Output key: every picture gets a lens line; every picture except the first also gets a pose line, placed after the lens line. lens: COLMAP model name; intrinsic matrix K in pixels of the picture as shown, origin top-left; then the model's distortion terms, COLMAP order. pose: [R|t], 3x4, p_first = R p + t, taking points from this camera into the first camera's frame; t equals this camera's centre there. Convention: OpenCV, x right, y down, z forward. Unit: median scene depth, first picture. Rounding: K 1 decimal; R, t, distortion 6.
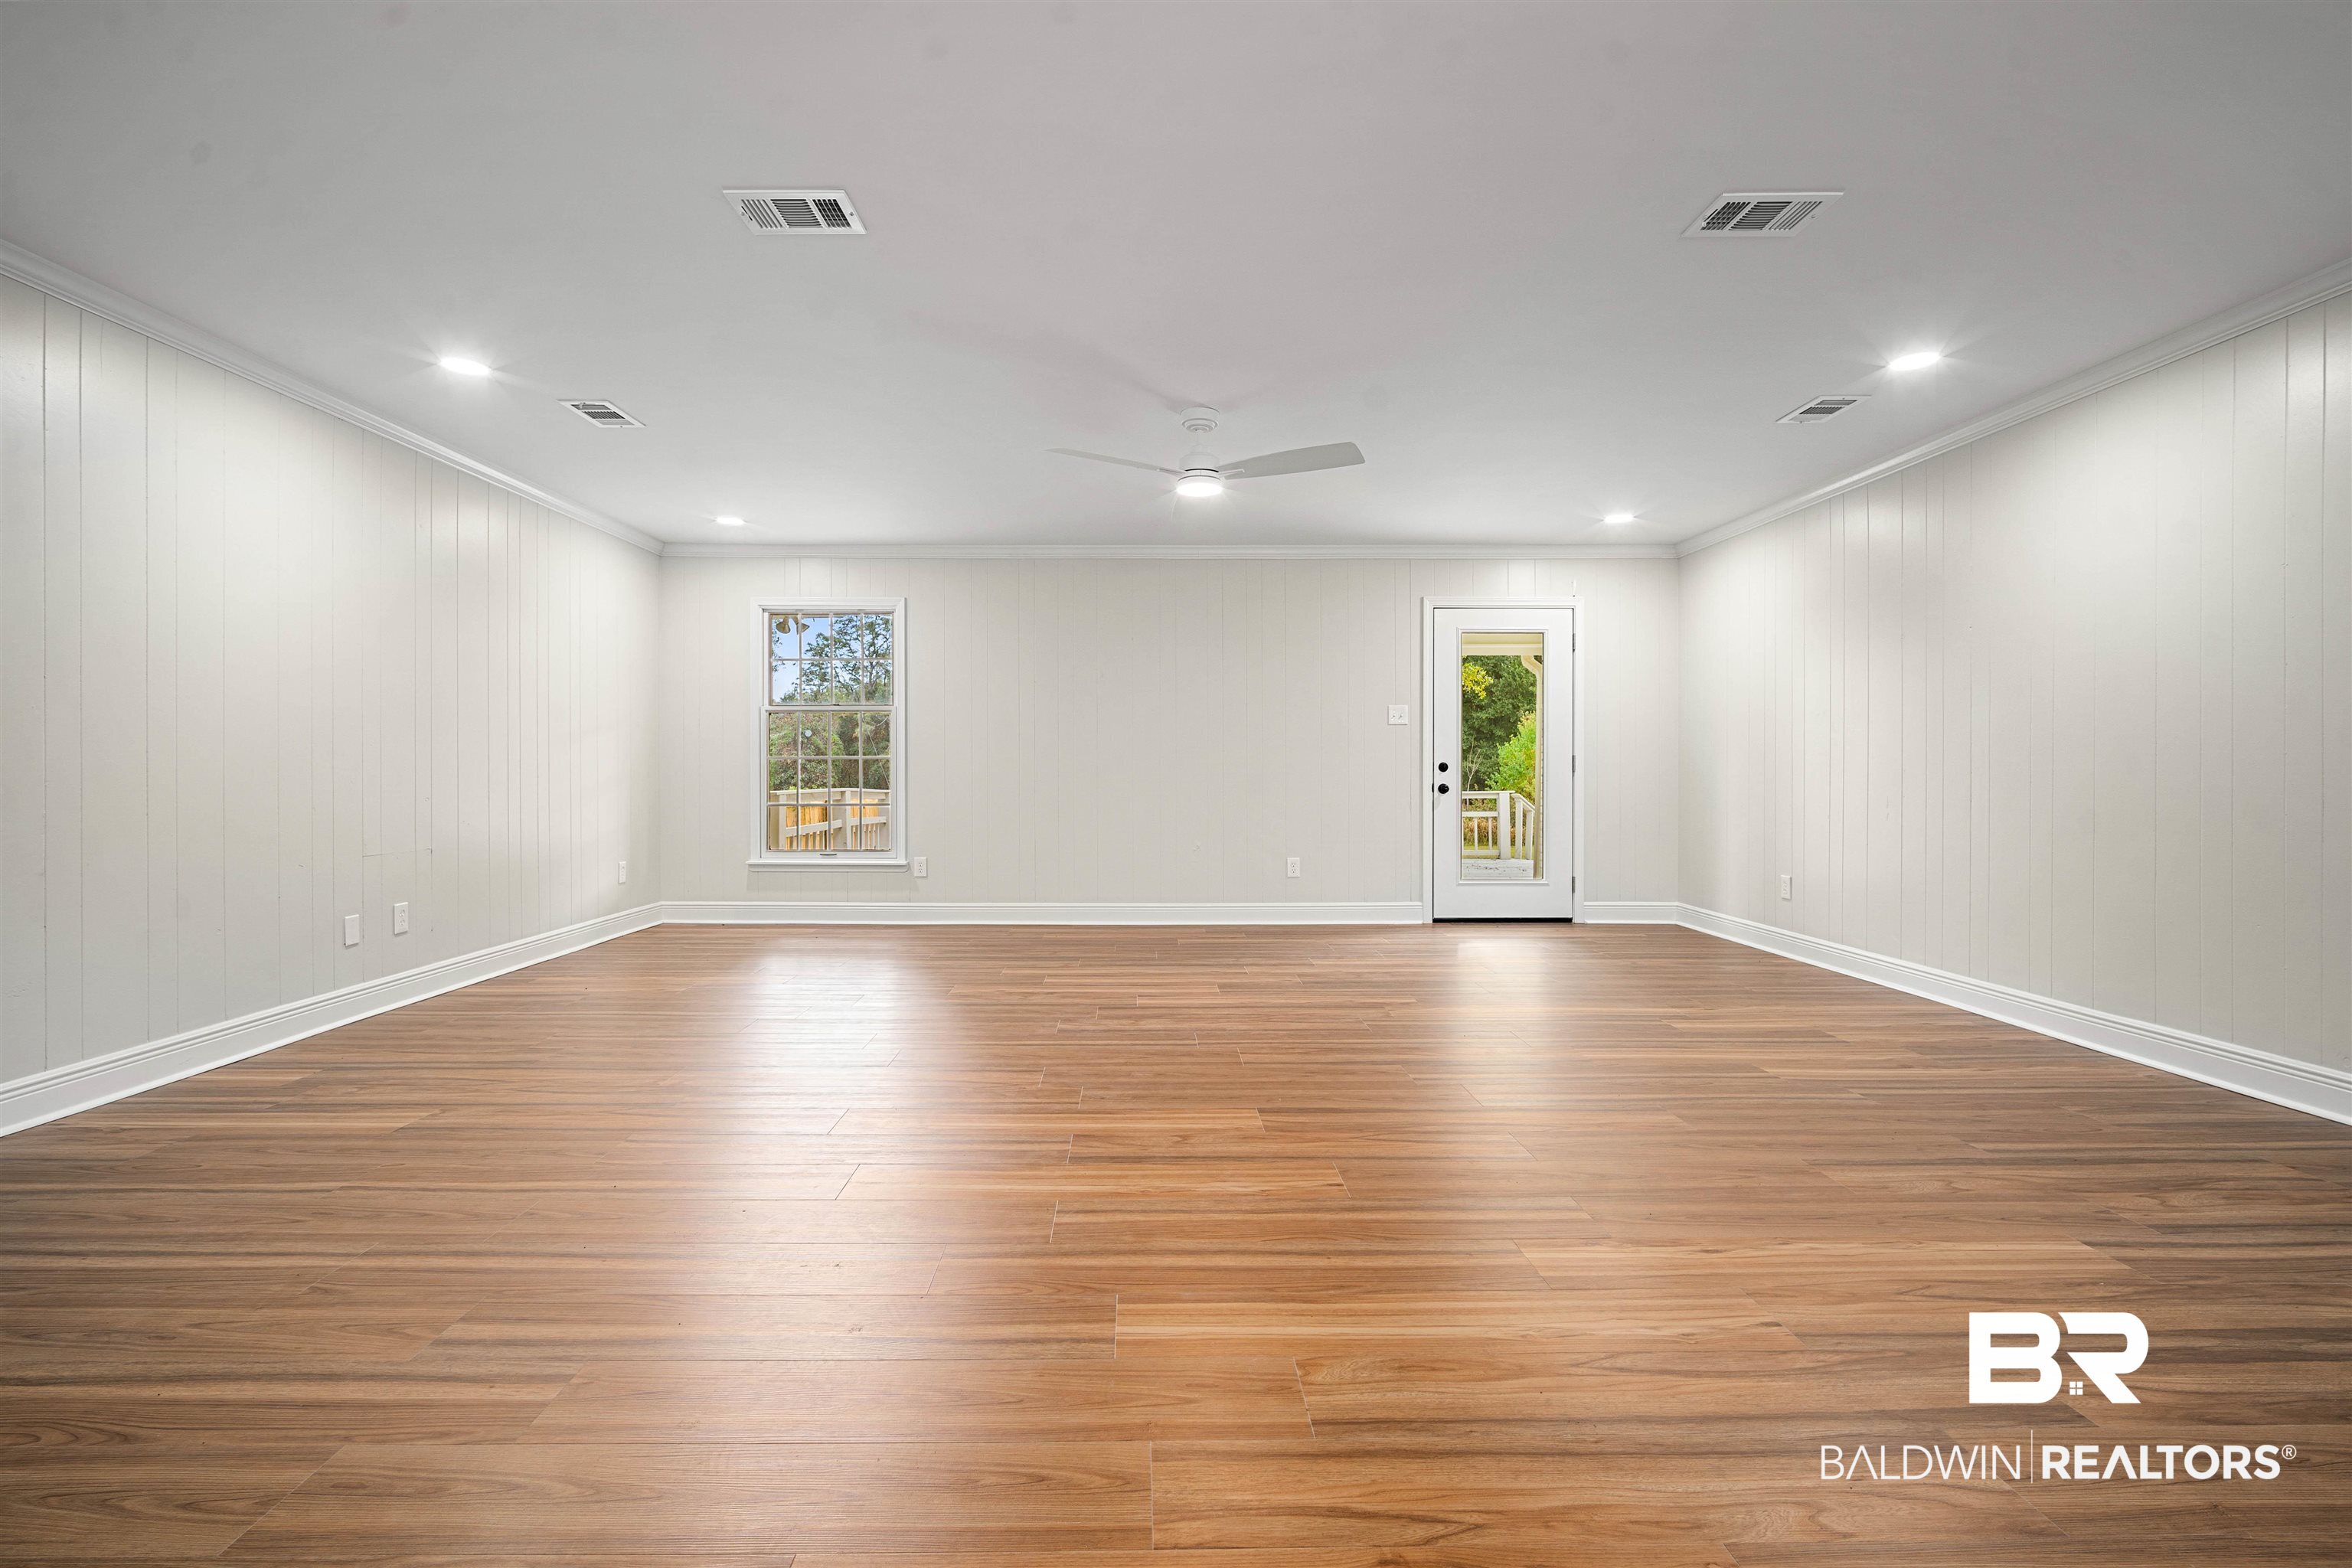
lens RADIAL K [[1038.0, 0, 1167.3], [0, 1038.0, 769.0], [0, 0, 1]] dist [-0.008441, 0.001373]
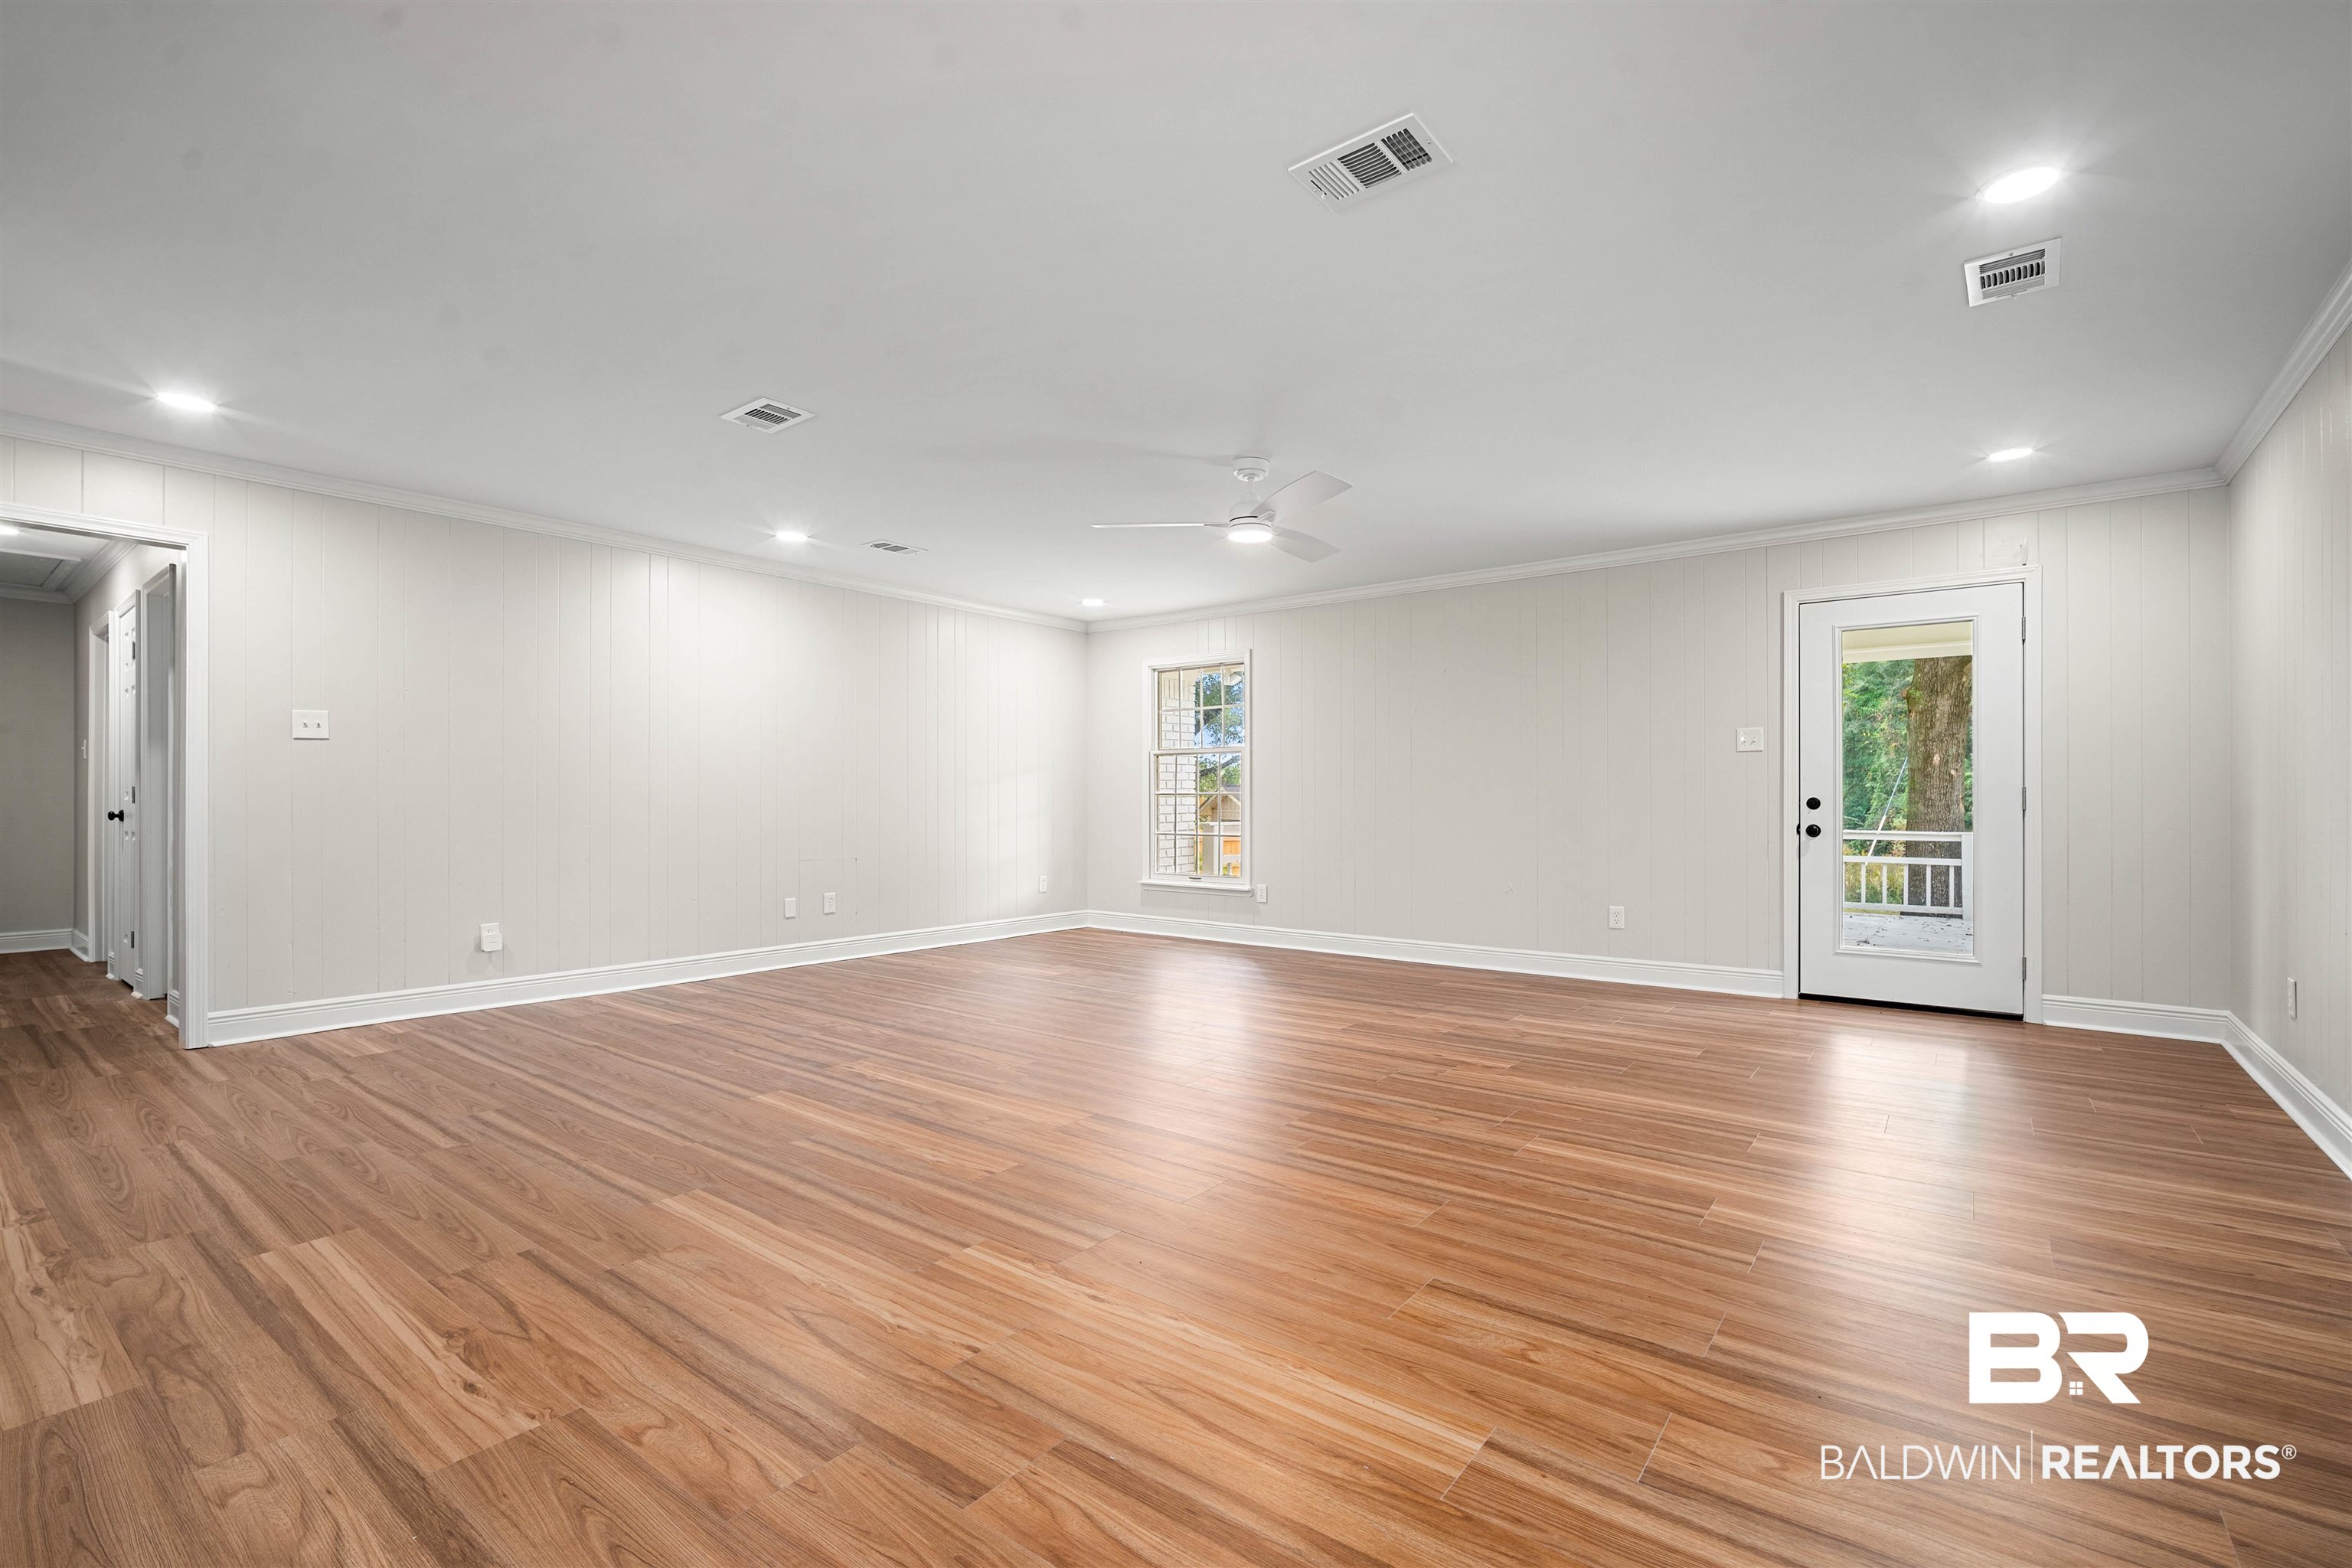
lens RADIAL K [[1038.0, 0, 1190.4], [0, 1038.0, 796.3], [0, 0, 1]] dist [-0.008441, 0.001373]
pose [[0.788375, -0.002515, -0.615190, 0.390230], [-0.001920, 0.999977, -0.006549, -0.001162], [0.615192, 0.006344, 0.788351, 0.089857]]
